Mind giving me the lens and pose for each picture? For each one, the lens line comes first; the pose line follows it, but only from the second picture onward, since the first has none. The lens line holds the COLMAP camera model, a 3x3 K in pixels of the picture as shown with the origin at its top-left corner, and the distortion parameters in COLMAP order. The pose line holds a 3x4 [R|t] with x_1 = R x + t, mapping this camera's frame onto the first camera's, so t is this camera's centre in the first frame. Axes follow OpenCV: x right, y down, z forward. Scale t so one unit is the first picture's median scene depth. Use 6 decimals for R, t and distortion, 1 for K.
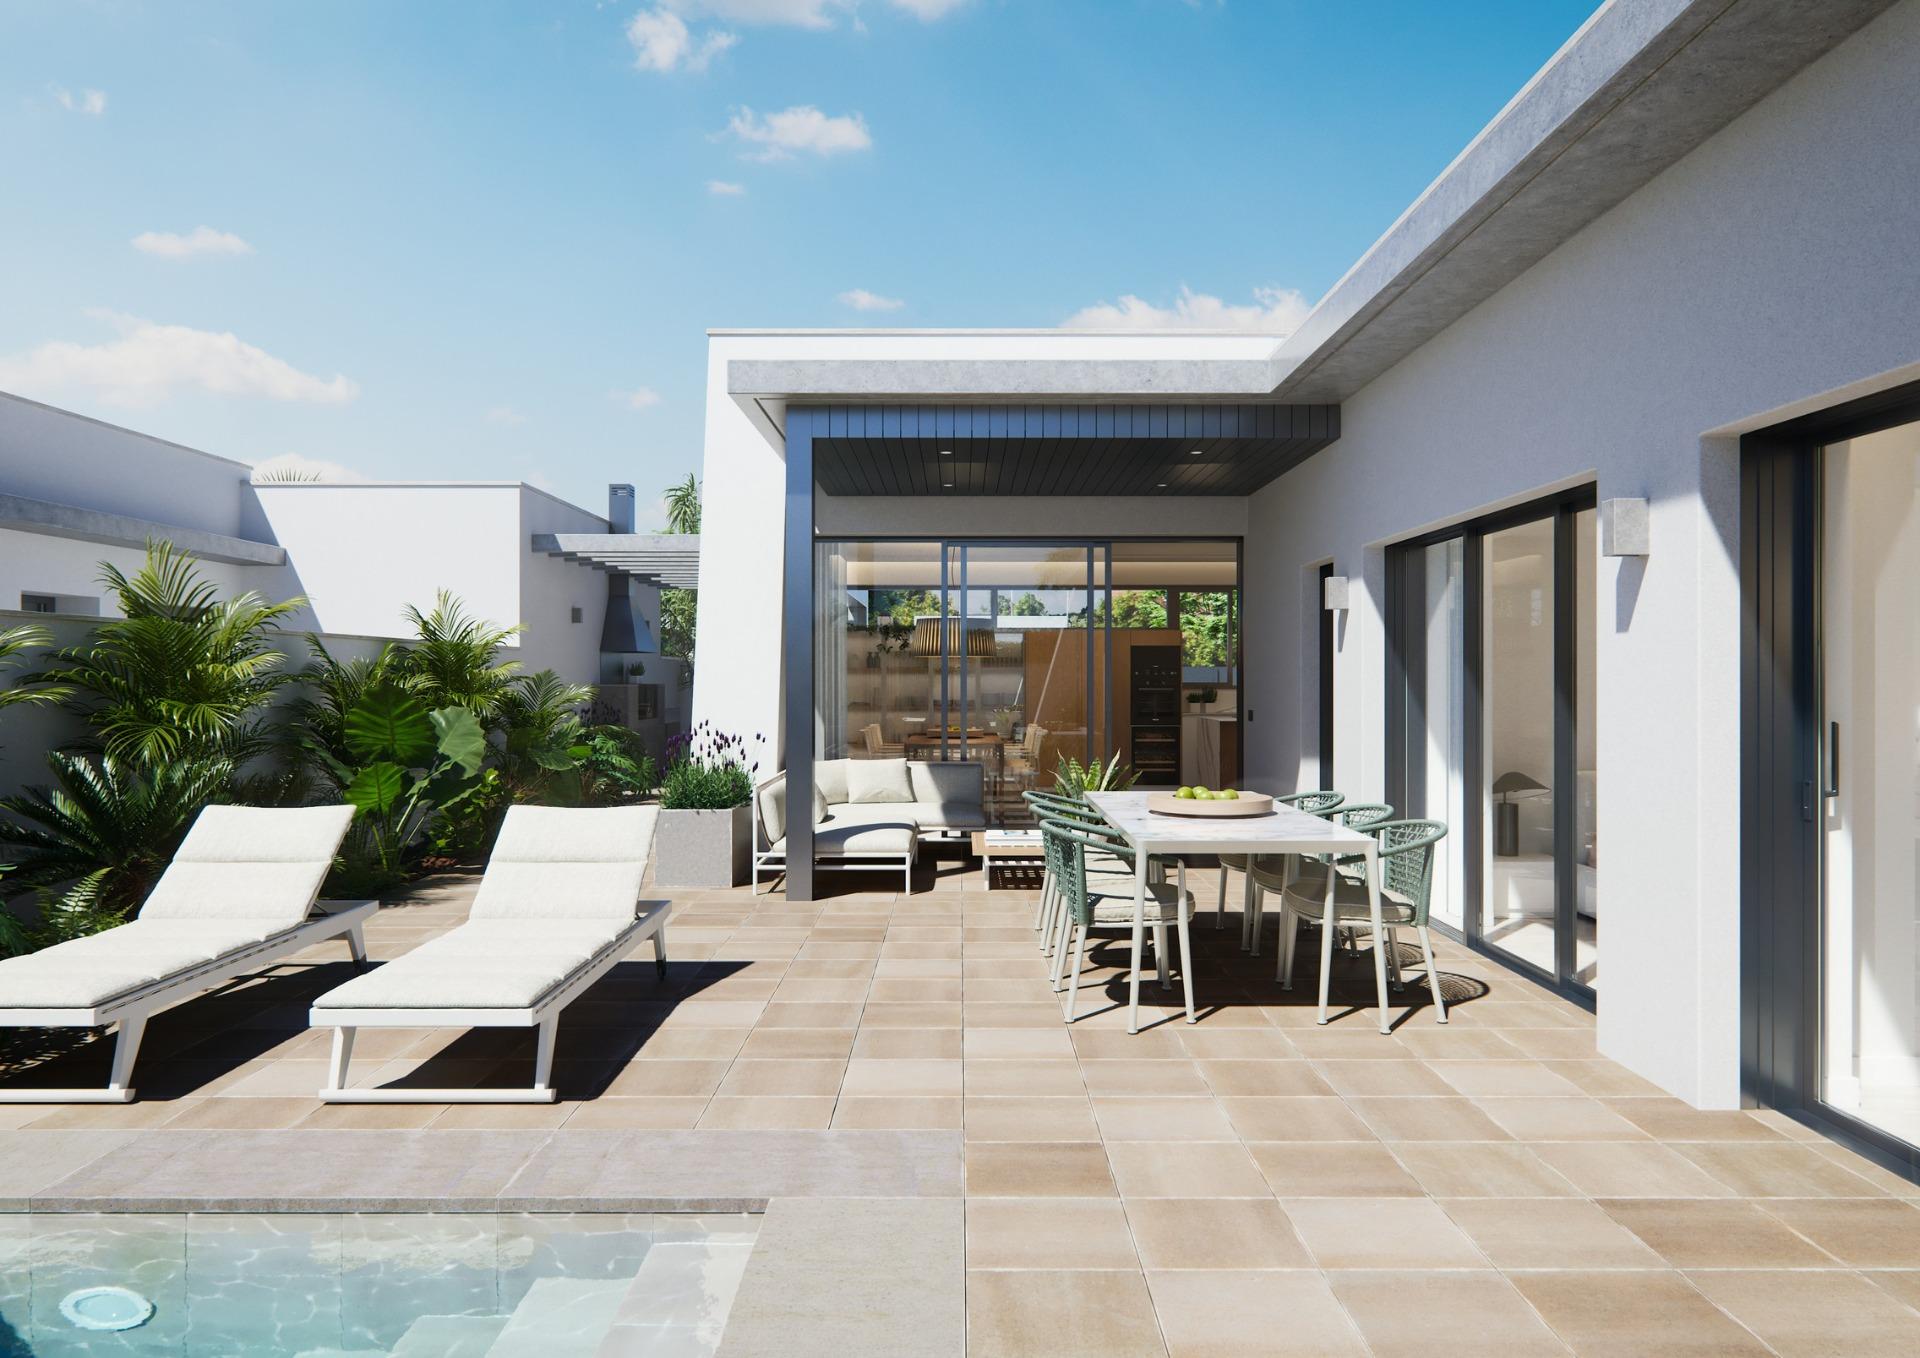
lens RADIAL K [[1259.4, 0, 960.0], [0, 1259.4, 679.0], [0, 0, 1]] dist [-0.004908, -0.002398]
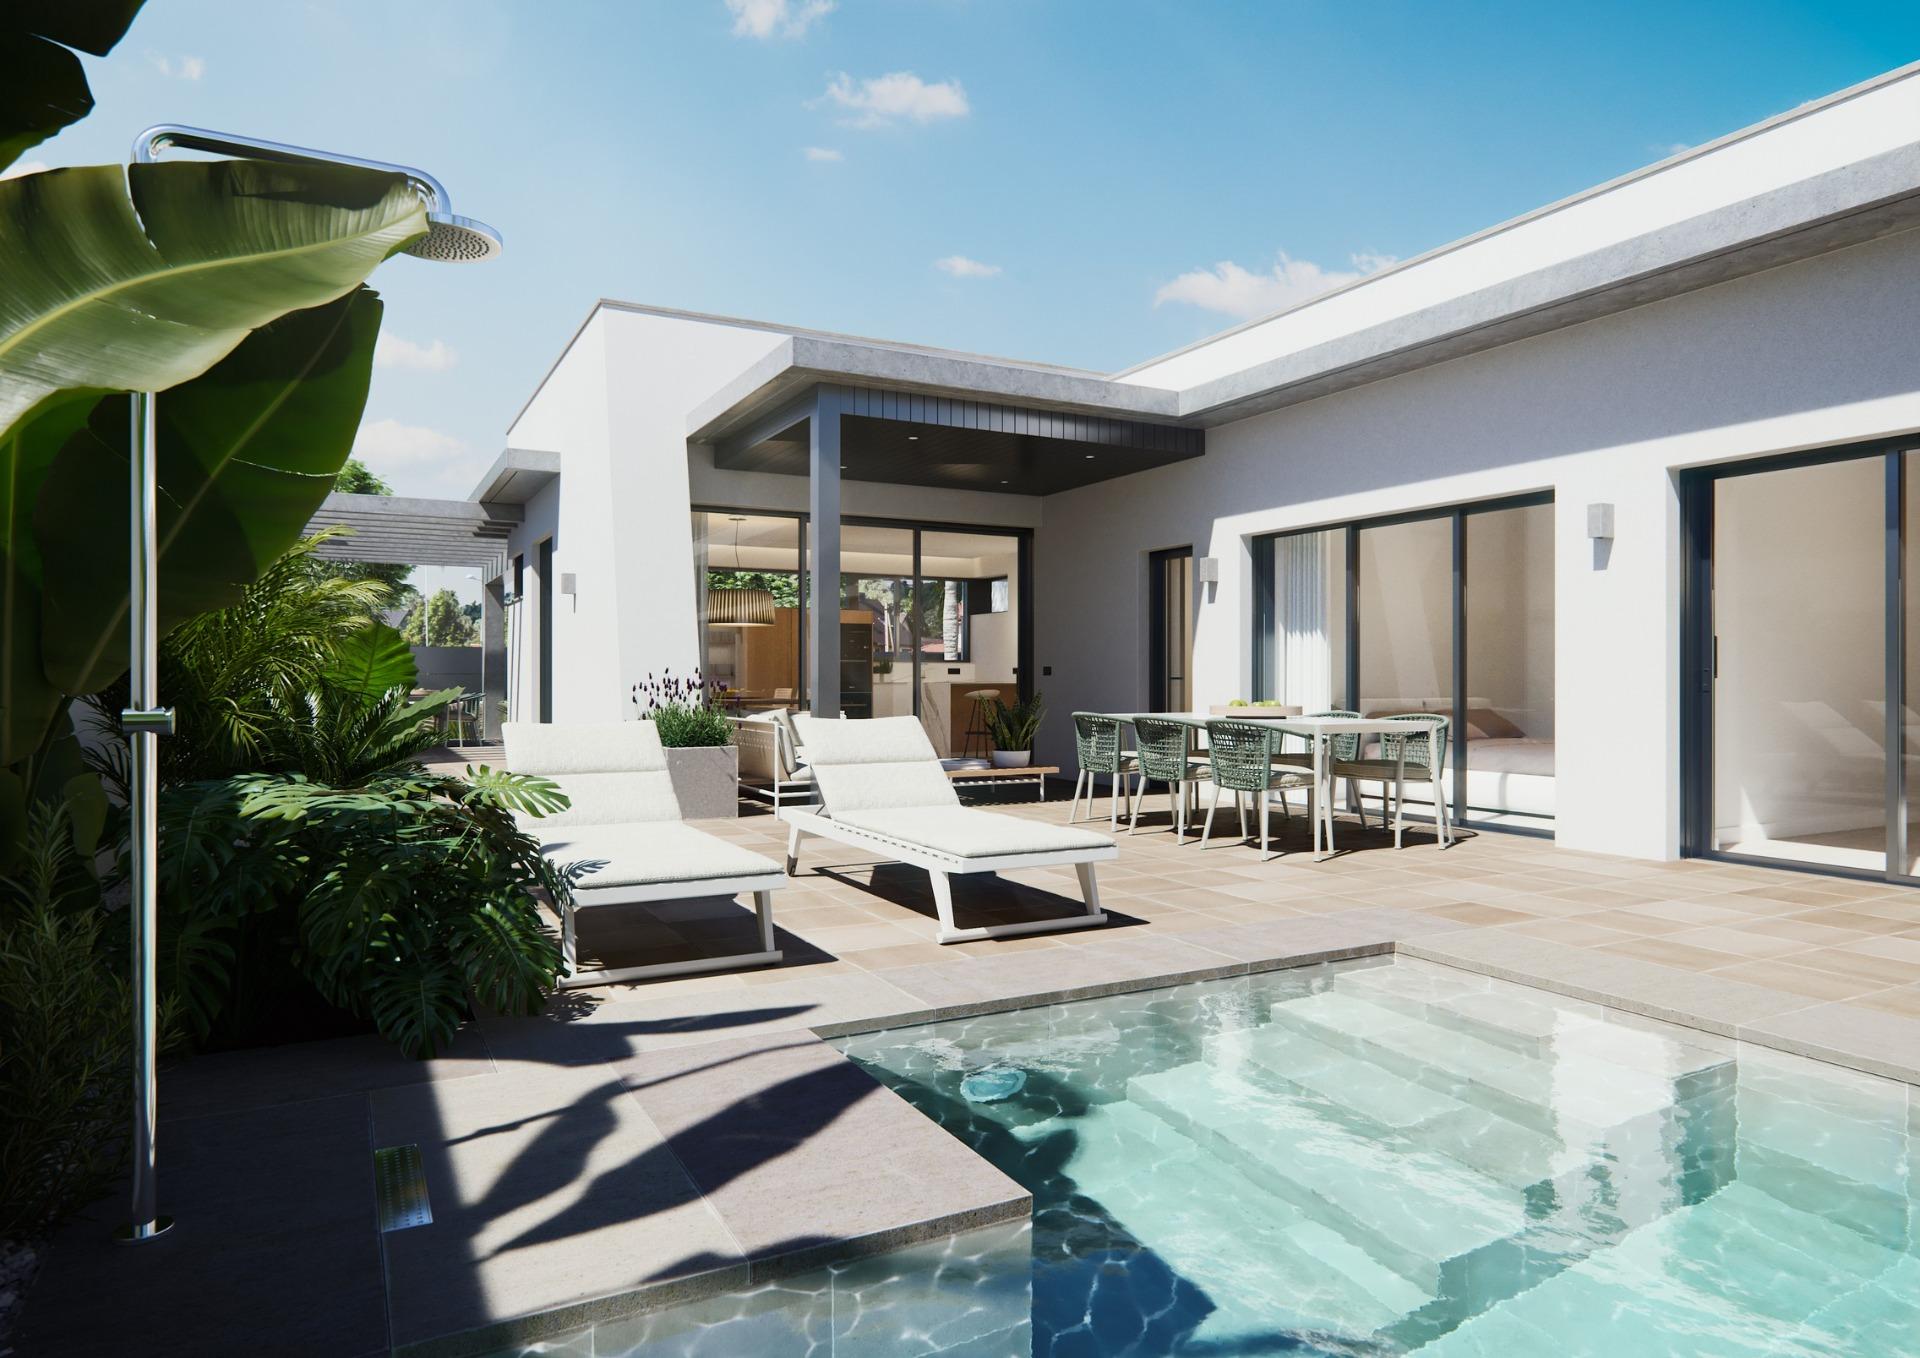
lens RADIAL K [[1140.0, 0, 960.0], [0, 1140.0, 679.0], [0, 0, 1]] dist [0.003158, 0.000816]
pose [[0.876198, -0.000504, 0.481951, -0.538896], [0.000564, 1.000000, 0.000021, 0.050220], [-0.481951, 0.000253, 0.876198, 0.050575]]
